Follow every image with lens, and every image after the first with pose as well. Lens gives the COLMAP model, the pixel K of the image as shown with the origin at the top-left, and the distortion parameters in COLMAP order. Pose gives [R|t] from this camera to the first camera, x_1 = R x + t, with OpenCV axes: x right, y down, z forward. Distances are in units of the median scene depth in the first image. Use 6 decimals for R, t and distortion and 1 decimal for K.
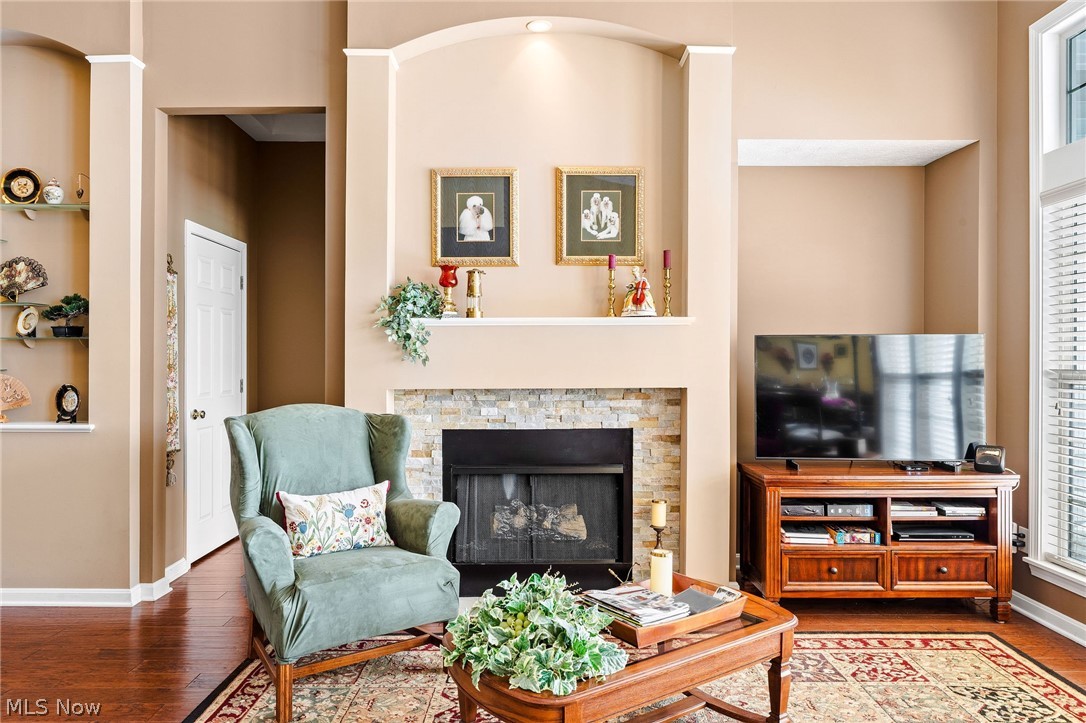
lens RADIAL K [[733.0, 0, 543.0], [0, 733.0, 361.5], [0, 0, 1]] dist [0.000262, -0.000380]
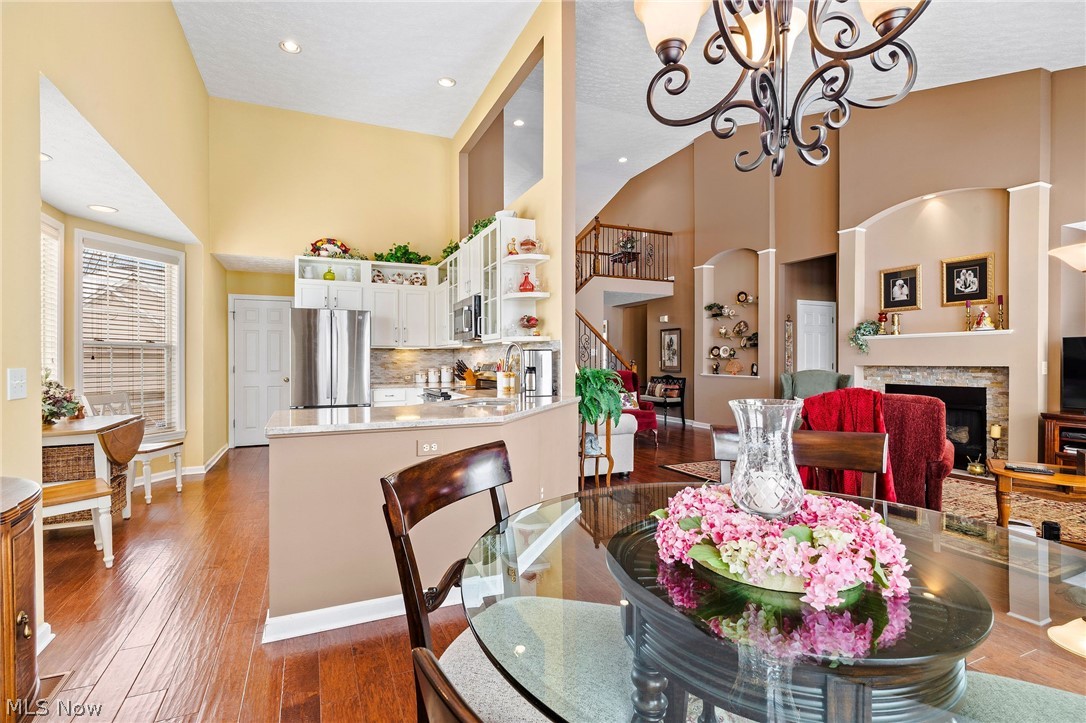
lens RADIAL K [[500.3, 0, 525.9], [0, 500.3, 357.4], [0, 0, 1]] dist [-0.003436, 0.000077]
pose [[0.393122, -0.002903, -0.919482, 0.861181], [0.001167, 0.999996, -0.002658, 0.013636], [0.919485, -0.000028, 0.393124, -0.648848]]
